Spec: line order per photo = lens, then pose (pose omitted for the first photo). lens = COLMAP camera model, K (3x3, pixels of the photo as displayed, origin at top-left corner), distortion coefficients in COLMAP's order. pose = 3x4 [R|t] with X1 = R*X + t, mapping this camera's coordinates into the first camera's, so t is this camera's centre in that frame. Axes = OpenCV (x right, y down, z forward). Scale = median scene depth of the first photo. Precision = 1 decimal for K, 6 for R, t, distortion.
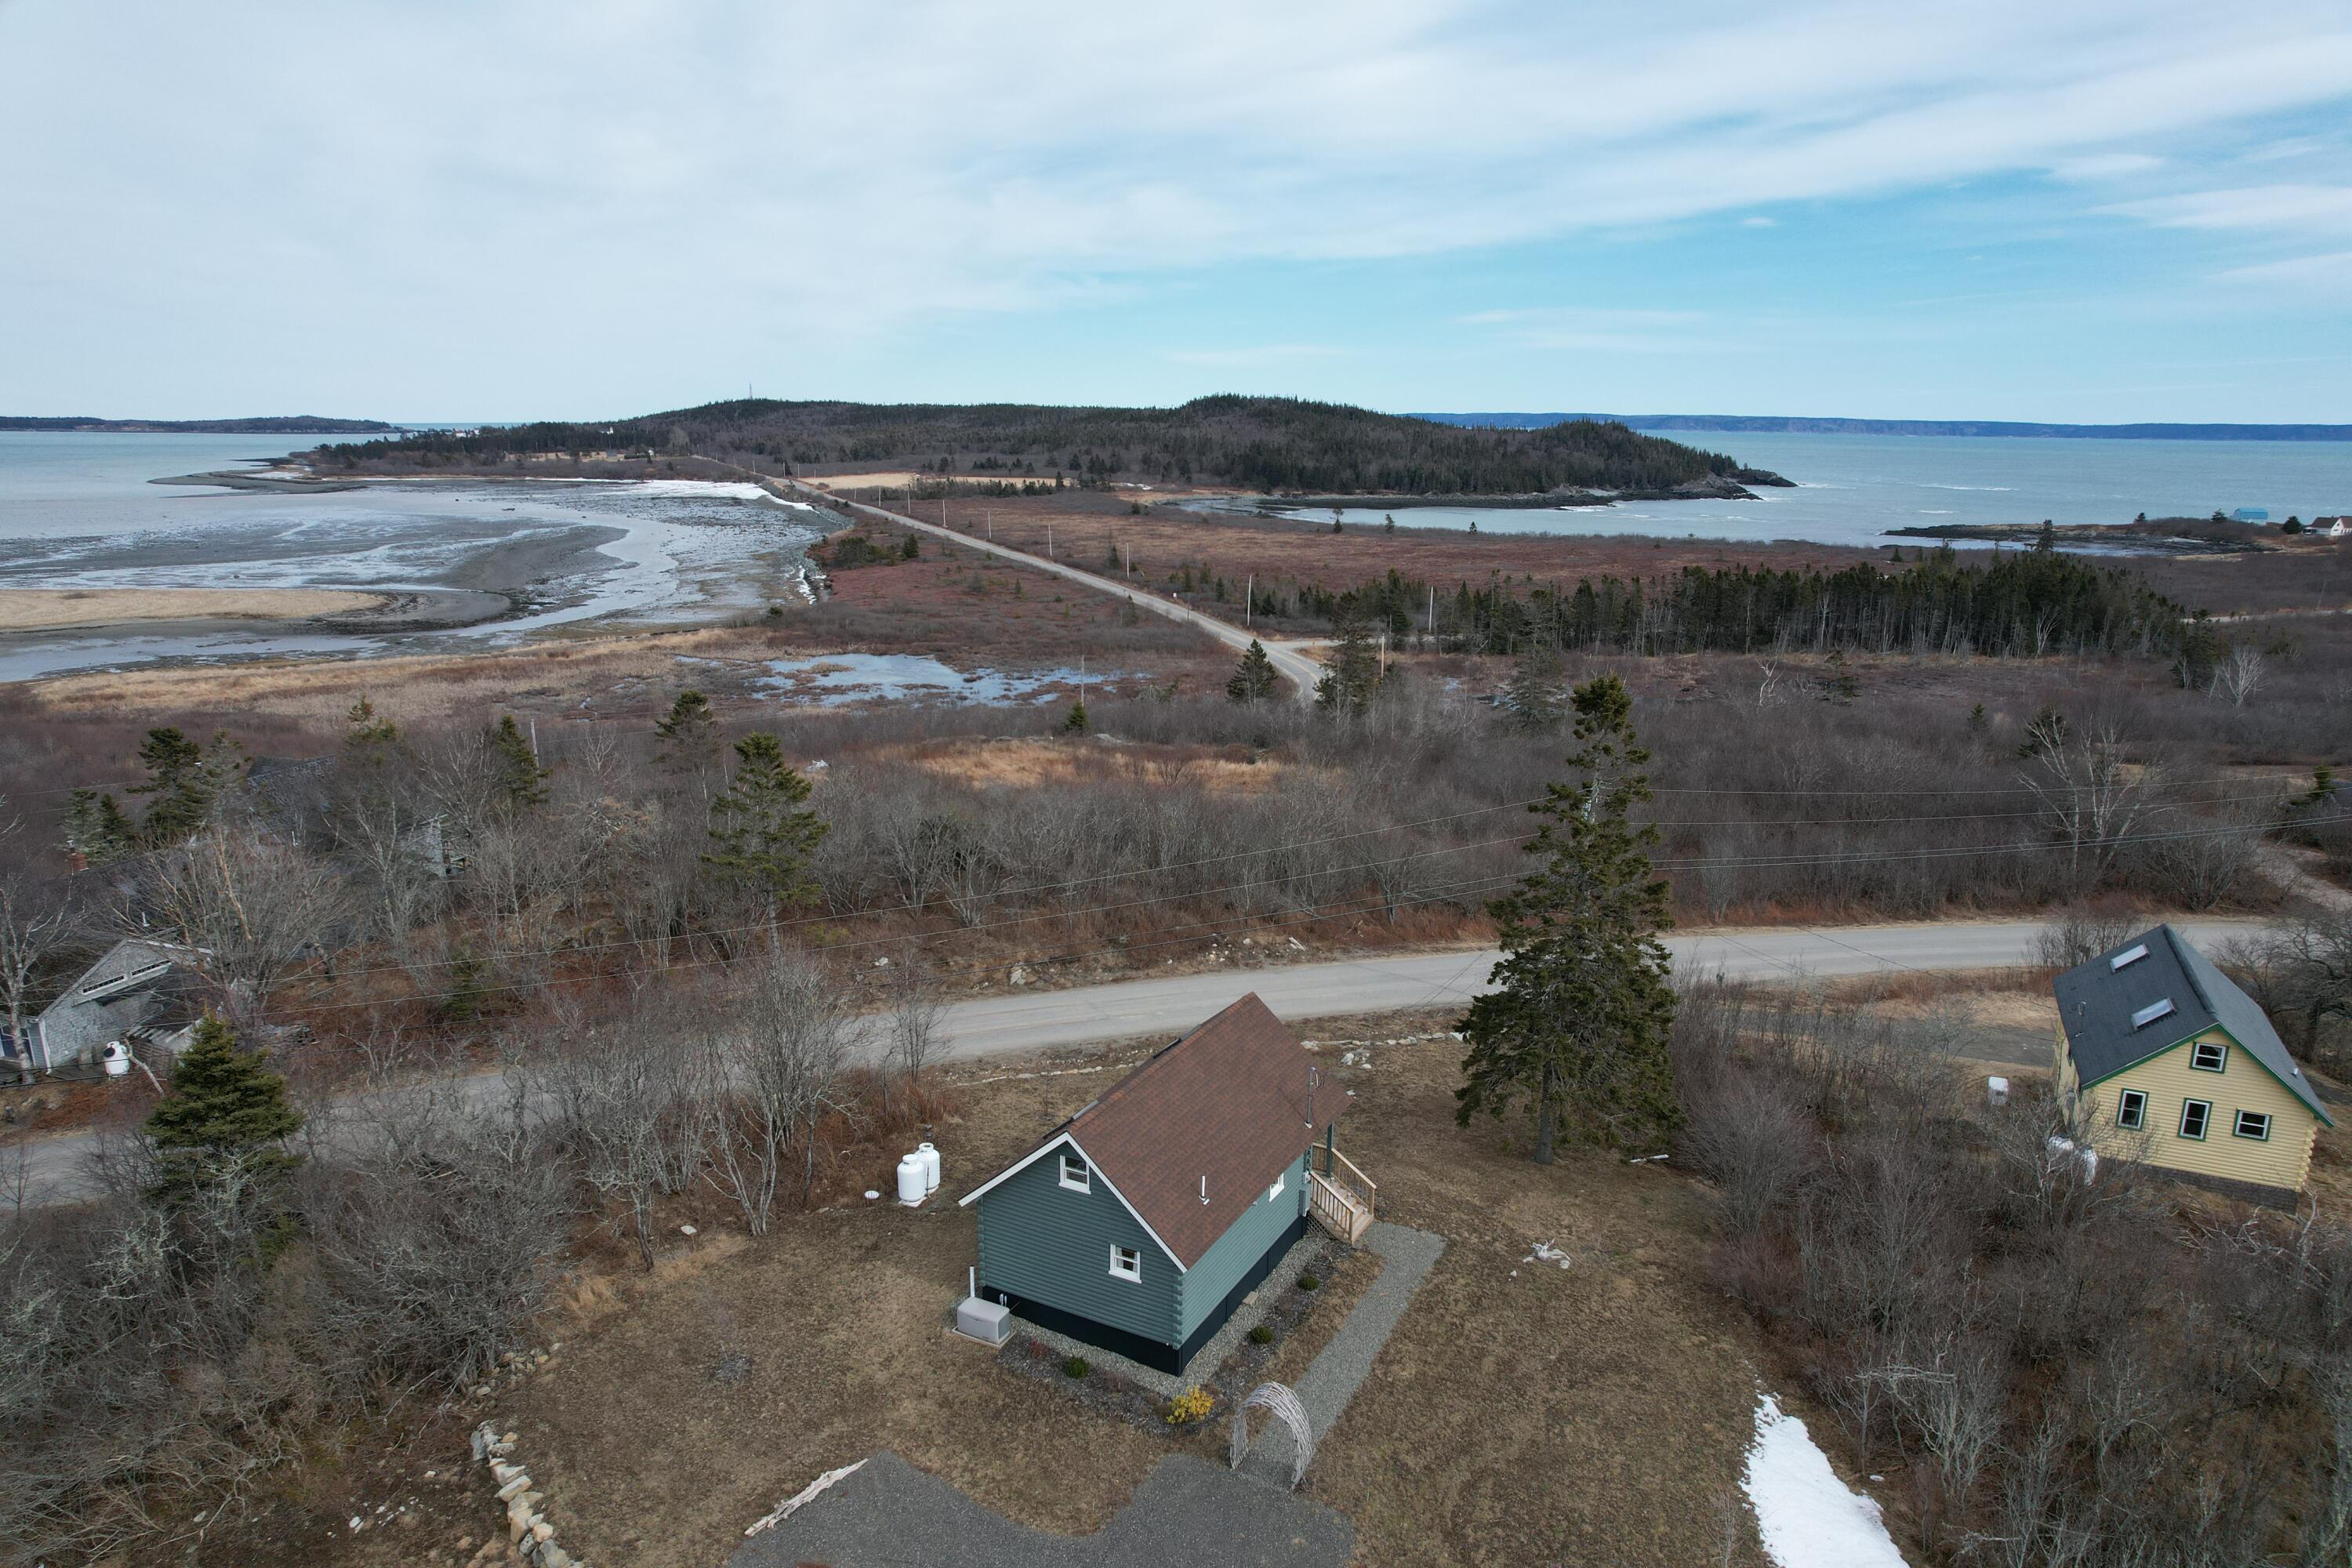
lens RADIAL K [[1513.5, 0, 1178.1], [0, 1513.5, 808.7], [0, 0, 1]] dist [-0.081290, 0.074646]
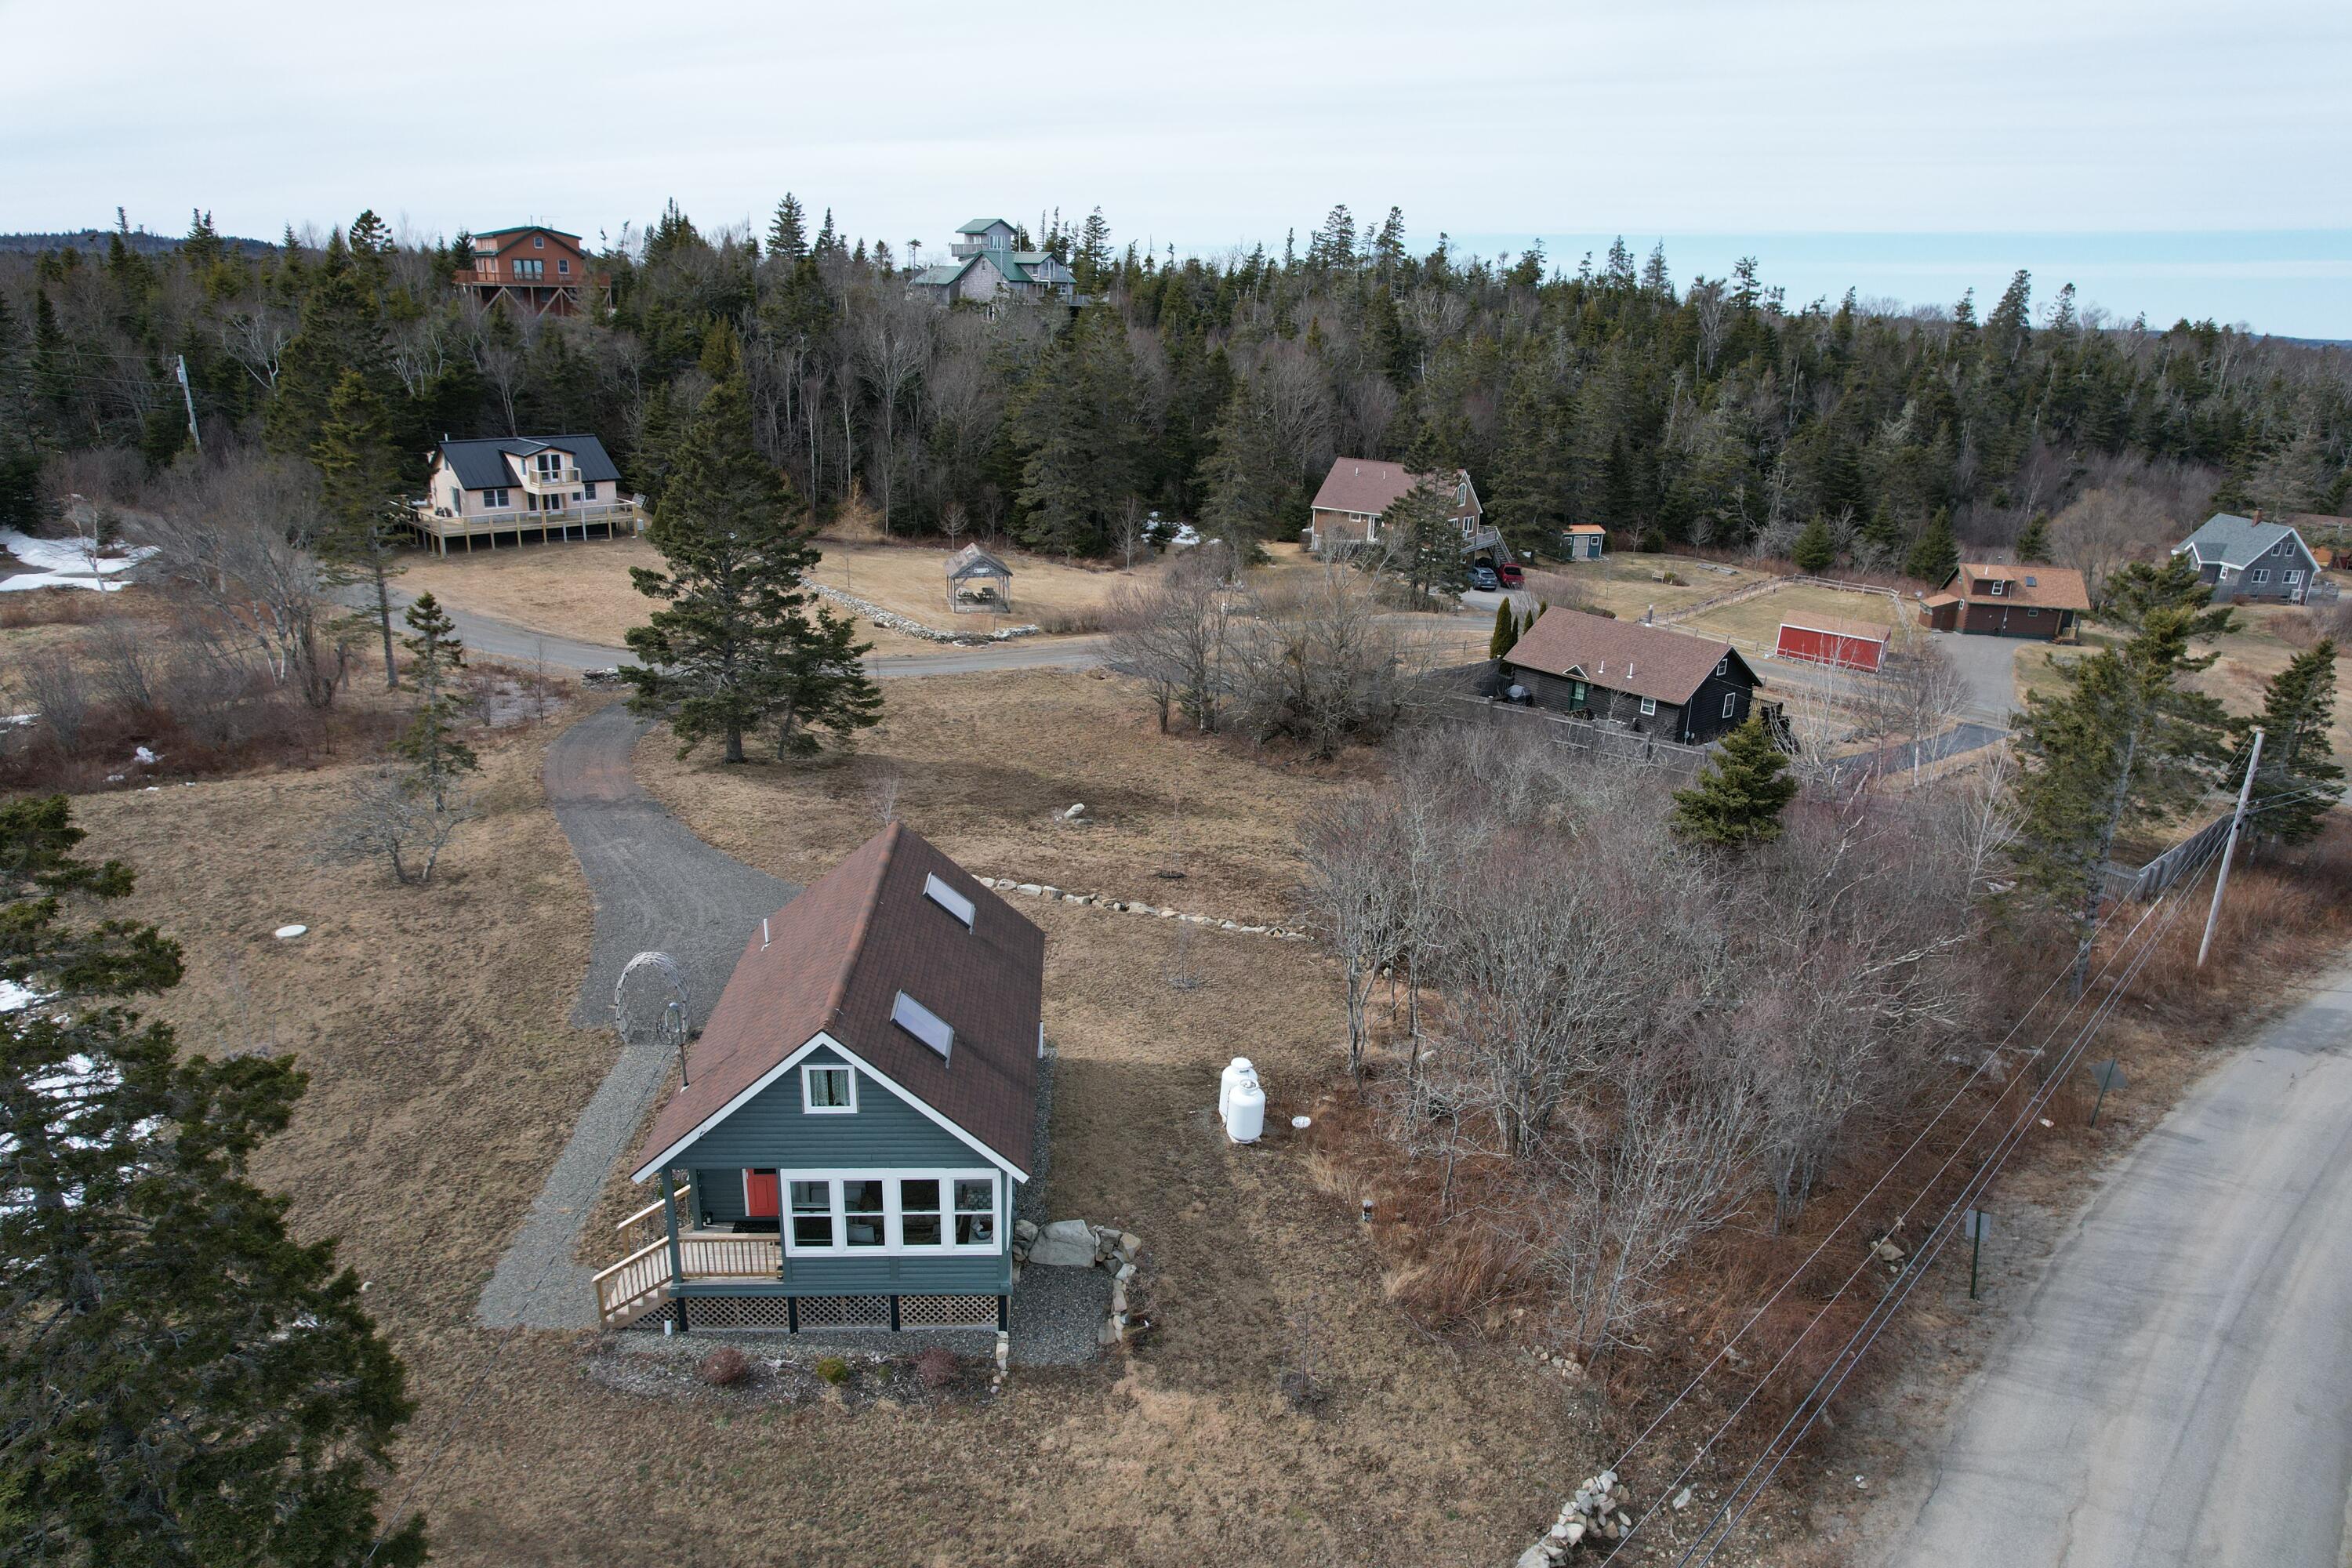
lens RADIAL K [[1513.5, 0, 1185.0], [0, 1513.5, 787.9], [0, 0, 1]] dist [-0.081290, 0.074646]
pose [[-0.850946, 0.134016, -0.507869, 0.104596], [-0.168366, 0.846288, 0.505420, -0.131307], [0.497538, 0.515593, -0.697582, 0.732004]]
